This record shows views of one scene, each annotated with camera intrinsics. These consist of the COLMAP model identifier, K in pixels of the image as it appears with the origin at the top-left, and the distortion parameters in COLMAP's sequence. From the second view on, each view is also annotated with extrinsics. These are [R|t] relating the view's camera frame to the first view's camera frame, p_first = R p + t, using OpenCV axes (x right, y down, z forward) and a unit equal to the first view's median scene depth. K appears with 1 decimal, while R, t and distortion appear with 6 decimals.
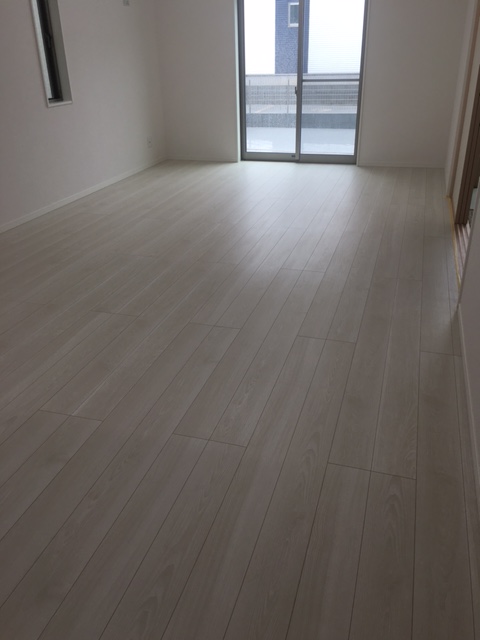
lens RADIAL K [[544.5, 0, 236.0], [0, 544.5, 322.3], [0, 0, 1]] dist [0.046917, -0.053932]
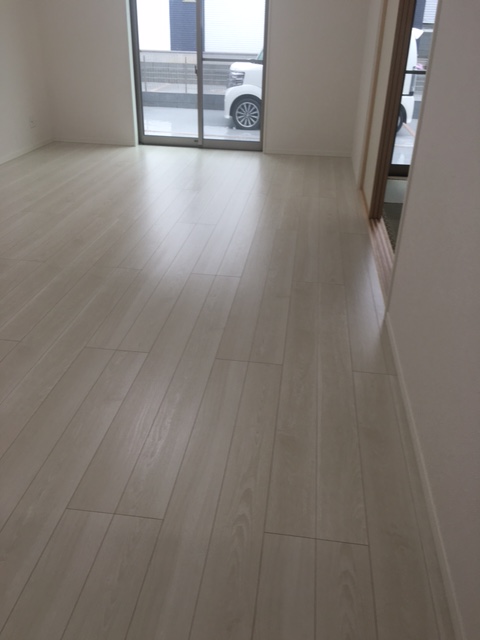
lens RADIAL K [[544.5, 0, 244.0], [0, 544.5, 319.8], [0, 0, 1]] dist [0.046917, -0.053932]
pose [[0.981866, -0.042723, 0.184701, -0.000124], [0.037366, 0.998777, 0.032390, -0.052030], [-0.185859, -0.024901, 0.982261, 0.120240]]
